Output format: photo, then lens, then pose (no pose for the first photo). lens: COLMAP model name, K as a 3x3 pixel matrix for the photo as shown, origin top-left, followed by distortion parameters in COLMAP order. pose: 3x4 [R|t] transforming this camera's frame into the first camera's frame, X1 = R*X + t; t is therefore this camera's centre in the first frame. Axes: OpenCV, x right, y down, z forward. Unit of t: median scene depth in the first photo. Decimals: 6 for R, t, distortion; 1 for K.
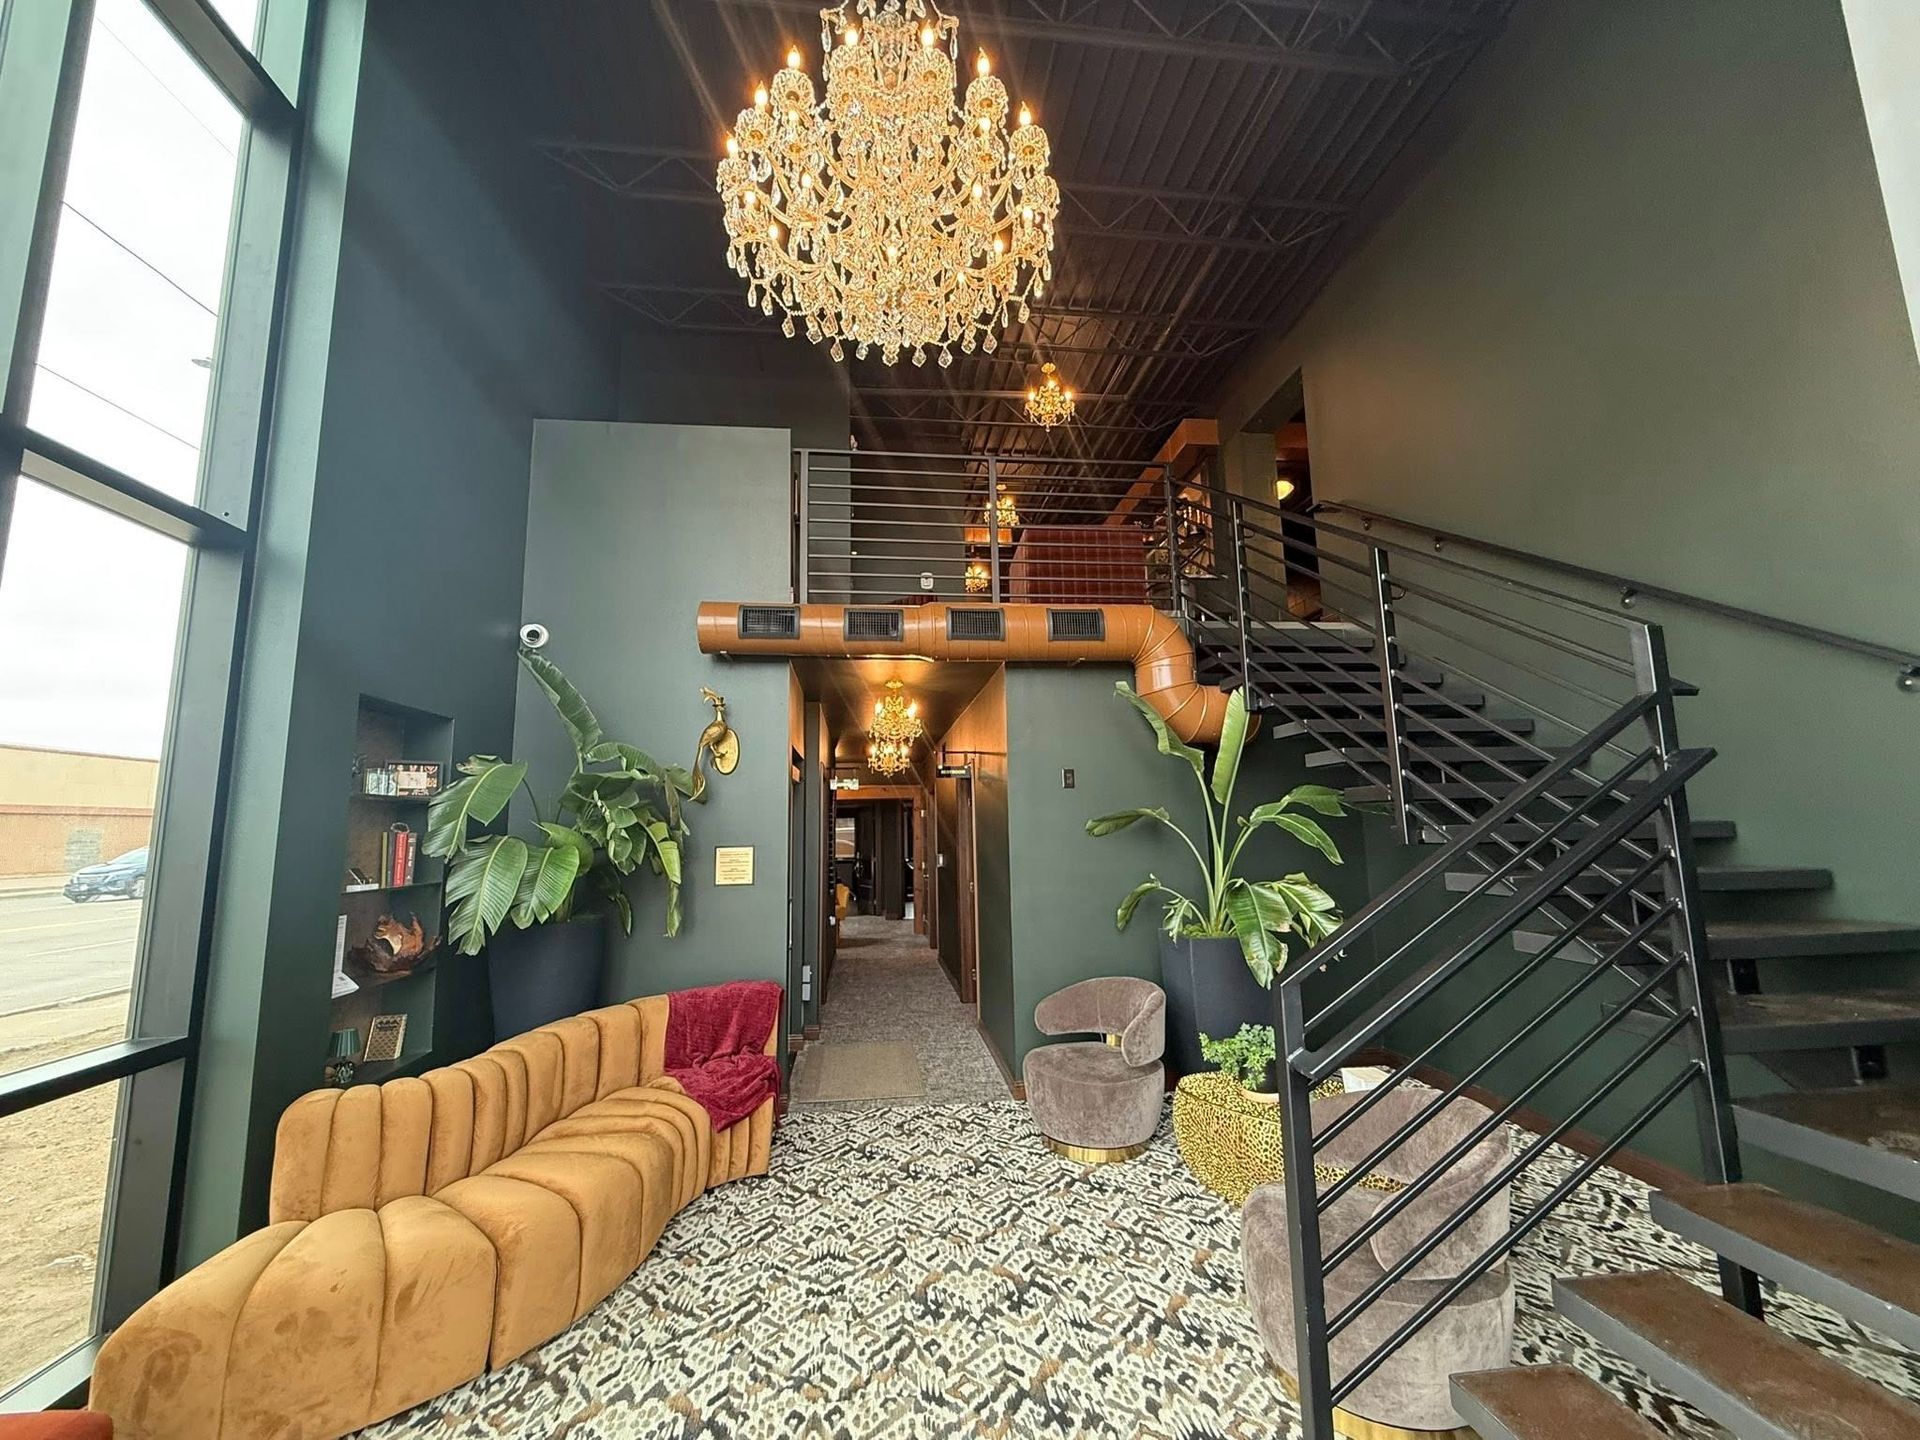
lens RADIAL K [[777.2, 0, 954.8], [0, 777.2, 720.0], [0, 0, 1]] dist [-0.001925, -0.000131]
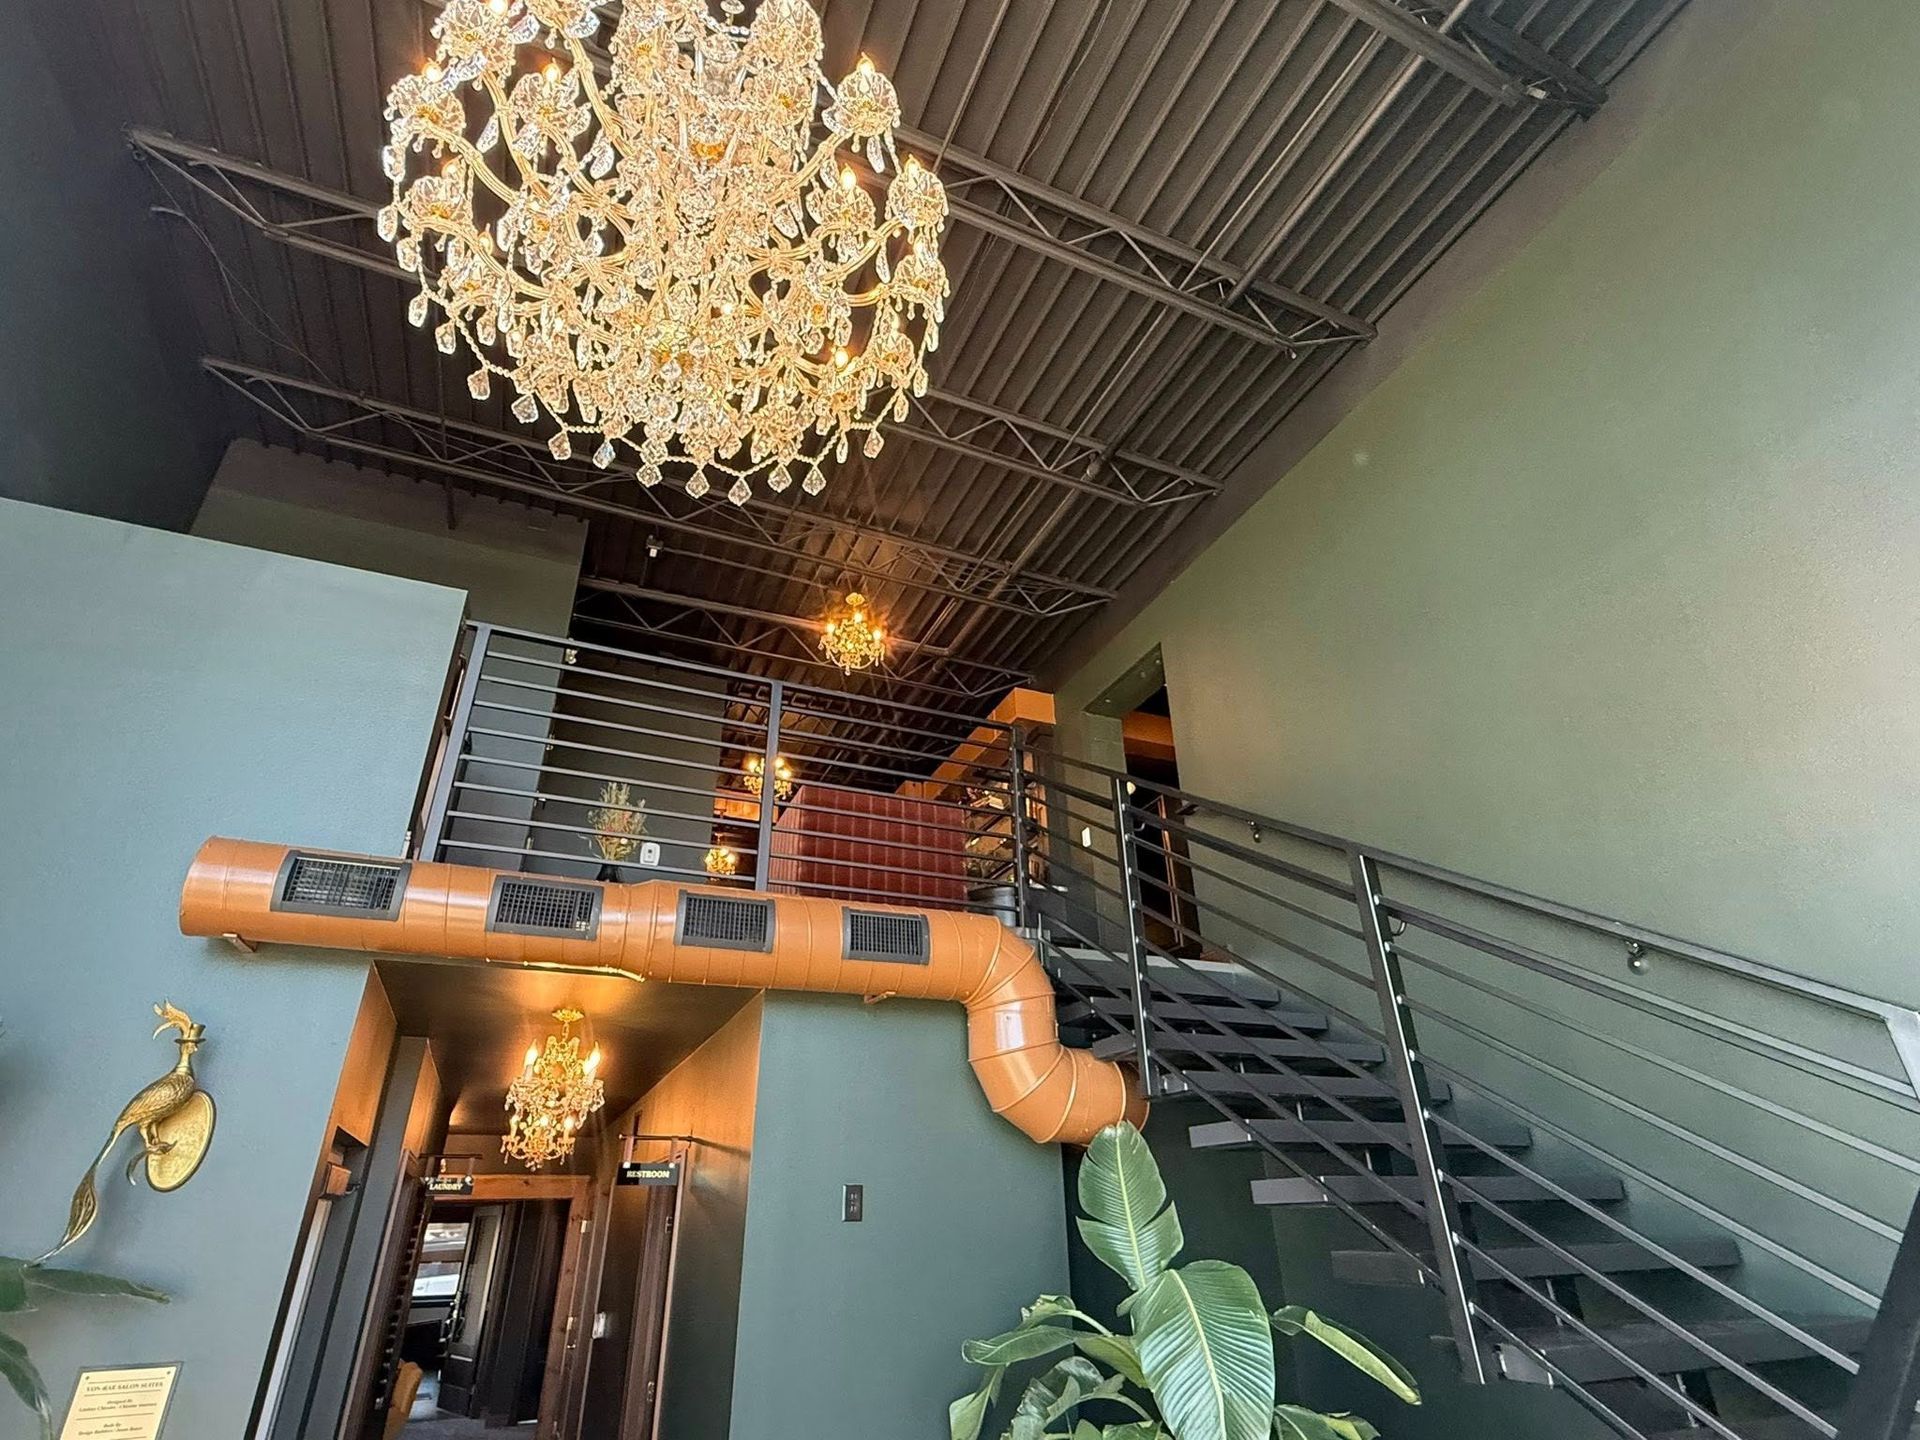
lens RADIAL K [[944.3, 0, 953.5], [0, 944.3, 726.4], [0, 0, 1]] dist [-0.003247, 0.000711]
pose [[0.957410, 0.136865, 0.254231, -0.010542], [-0.043179, 0.938481, -0.342622, -0.021351], [-0.285483, 0.317052, 0.904421, 0.221591]]
